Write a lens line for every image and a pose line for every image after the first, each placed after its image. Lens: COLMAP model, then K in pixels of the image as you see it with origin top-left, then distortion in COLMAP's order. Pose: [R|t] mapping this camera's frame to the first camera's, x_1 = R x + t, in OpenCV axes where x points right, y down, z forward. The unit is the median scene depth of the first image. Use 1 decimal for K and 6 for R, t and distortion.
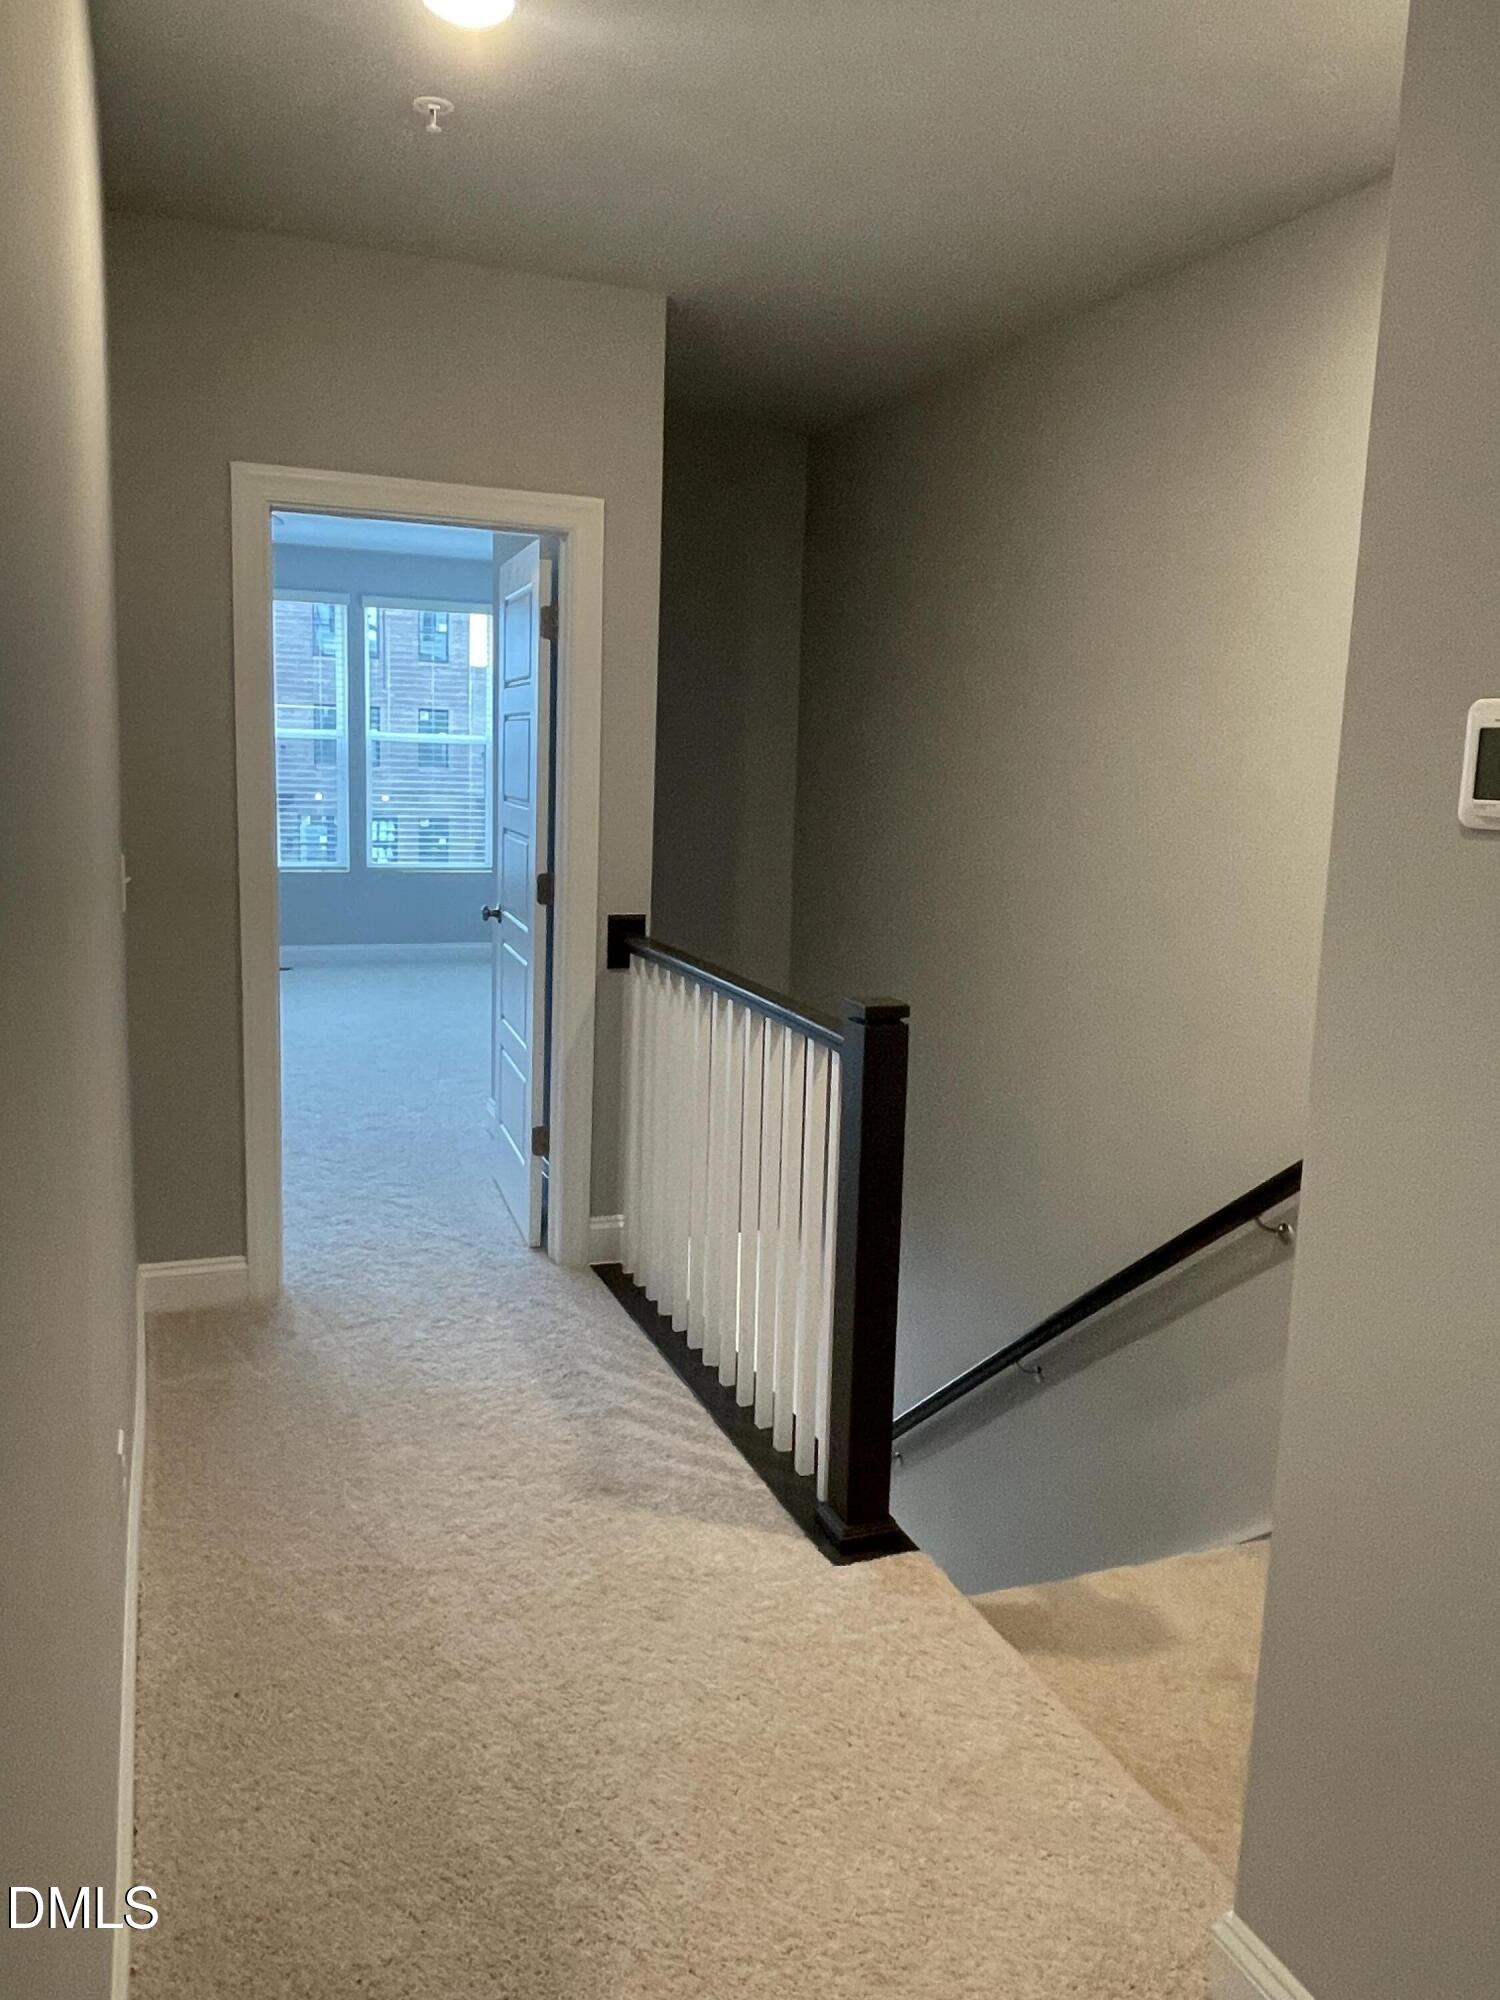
lens RADIAL K [[1481.1, 0, 751.0], [0, 1481.1, 998.7], [0, 0, 1]] dist [-0.035517, -0.002826]
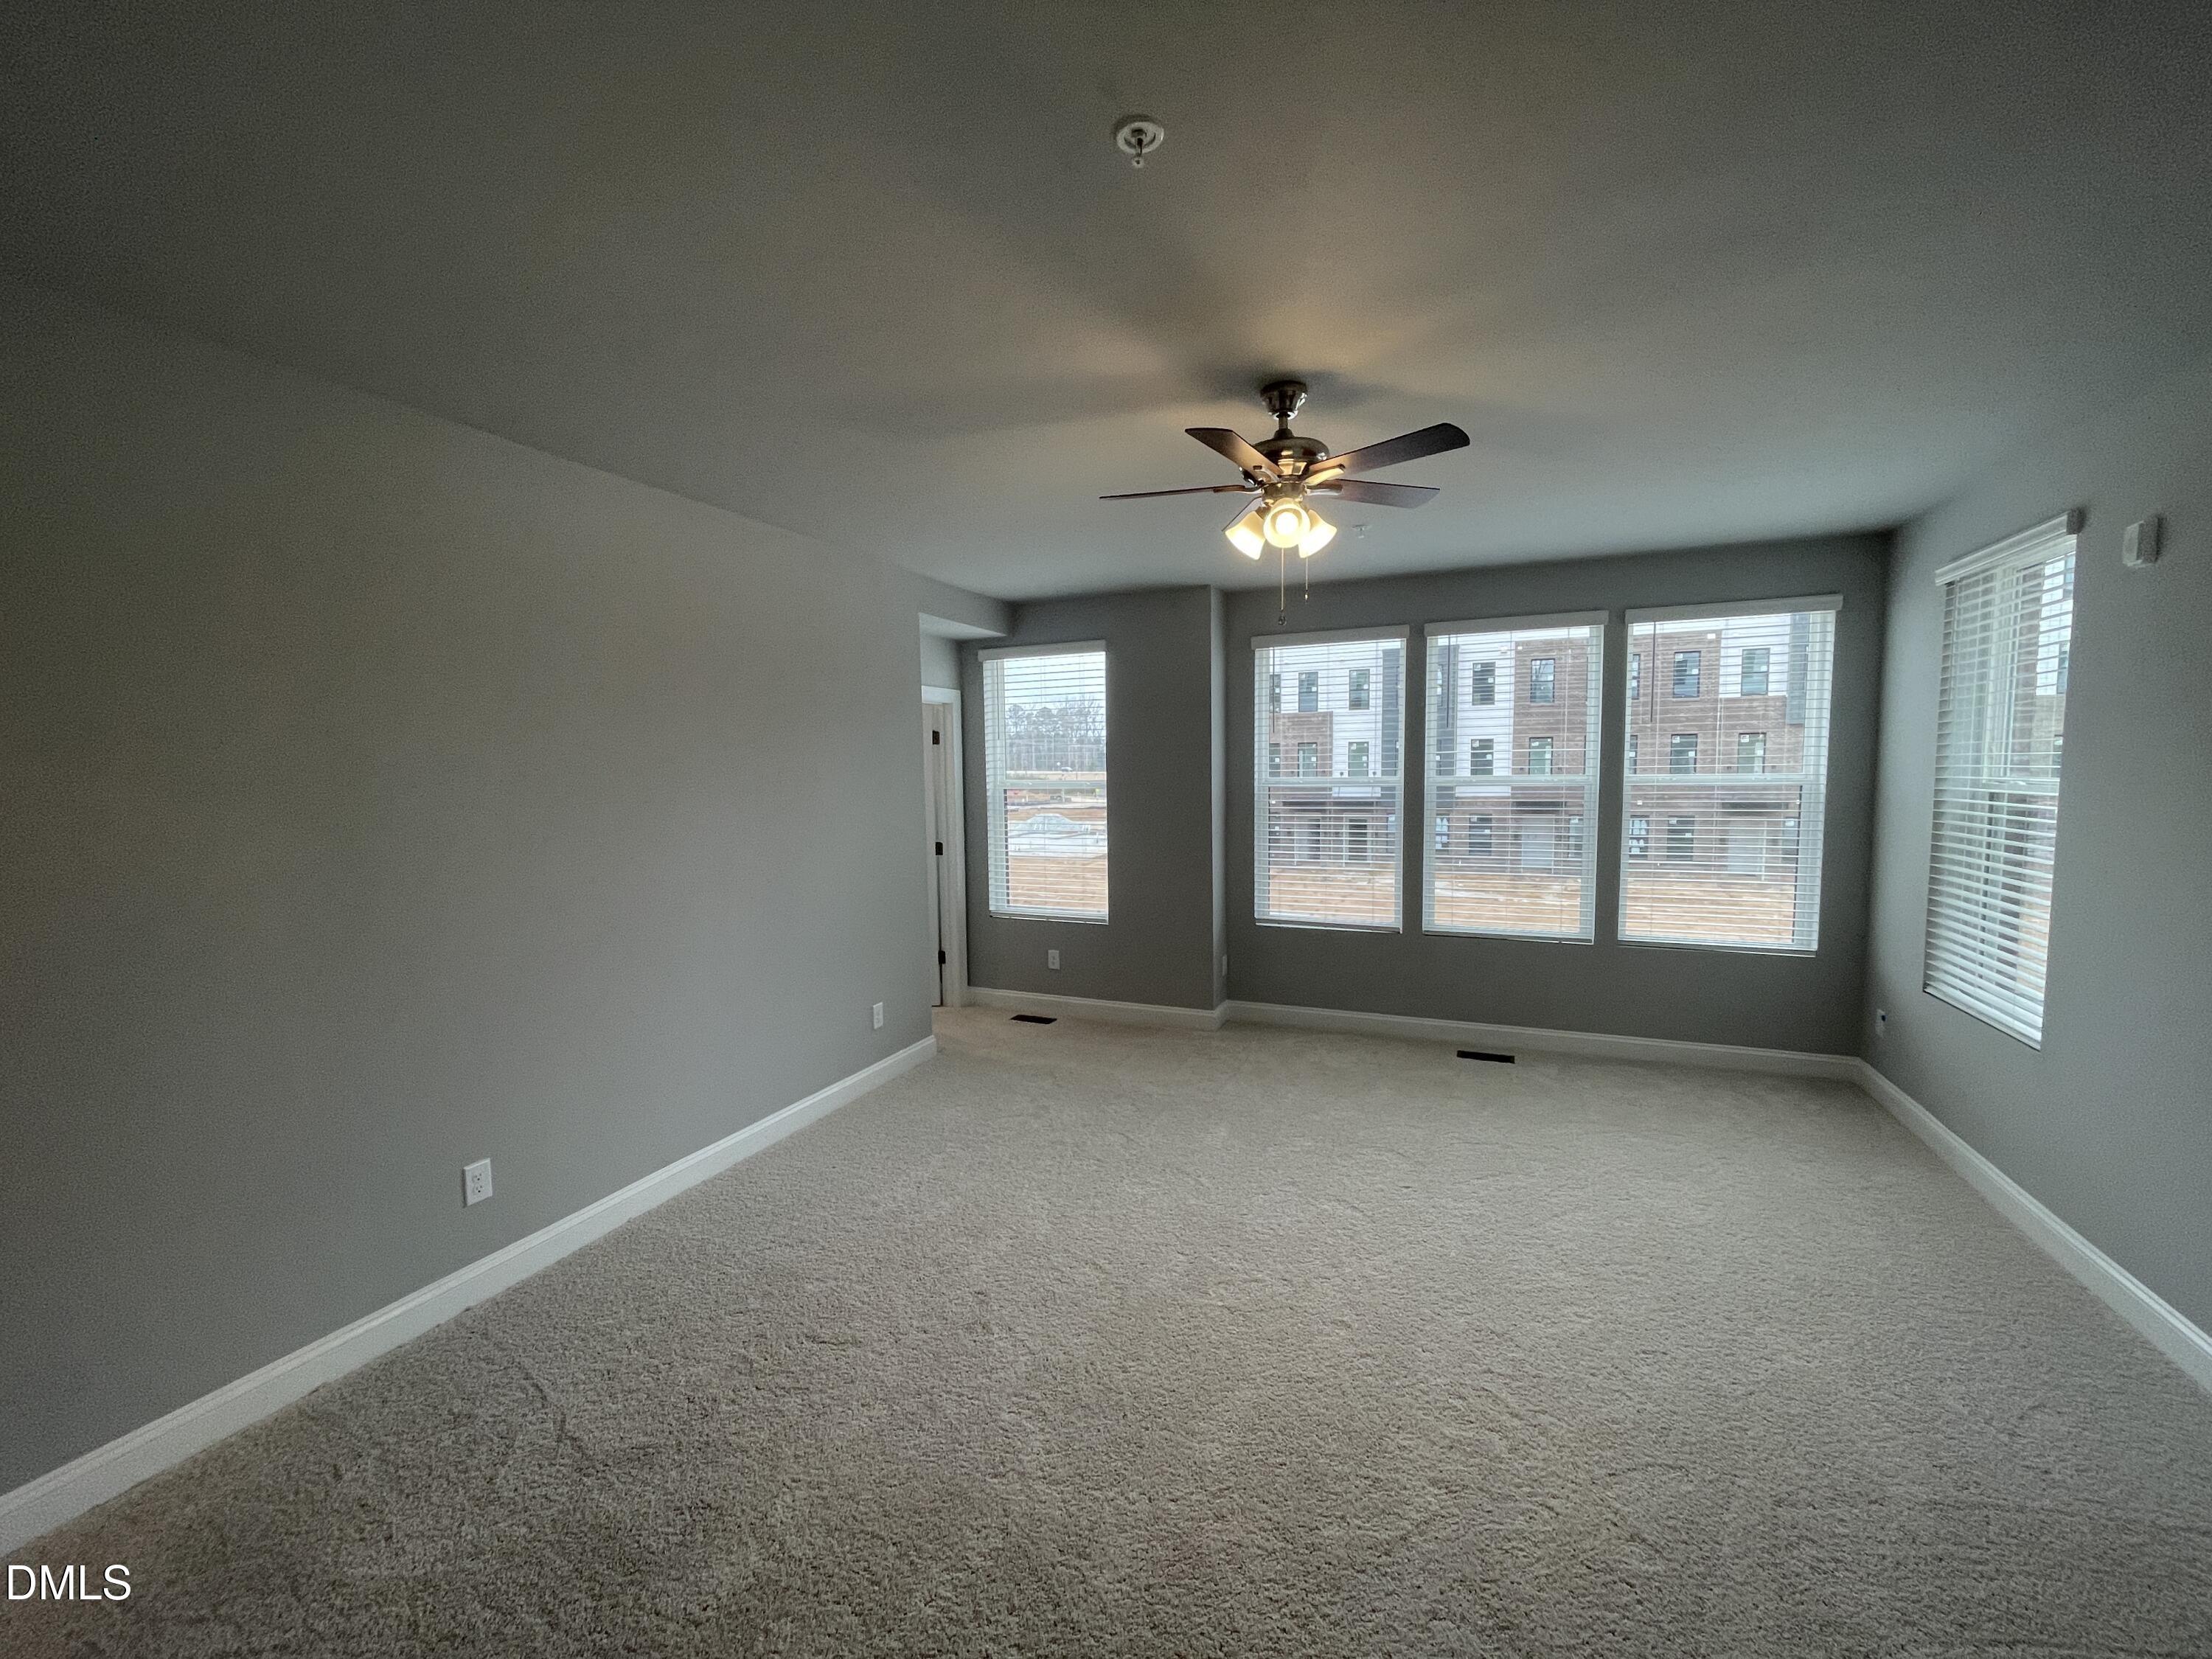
lens RADIAL K [[892.7, 0, 1104.4], [0, 892.7, 831.2], [0, 0, 1]] dist [0.000880, 0.000022]
pose [[0.711532, 0.018493, -0.702411, -0.029484], [-0.084505, 0.994650, -0.059416, -0.023803], [0.697554, 0.101633, 0.709288, 0.111954]]
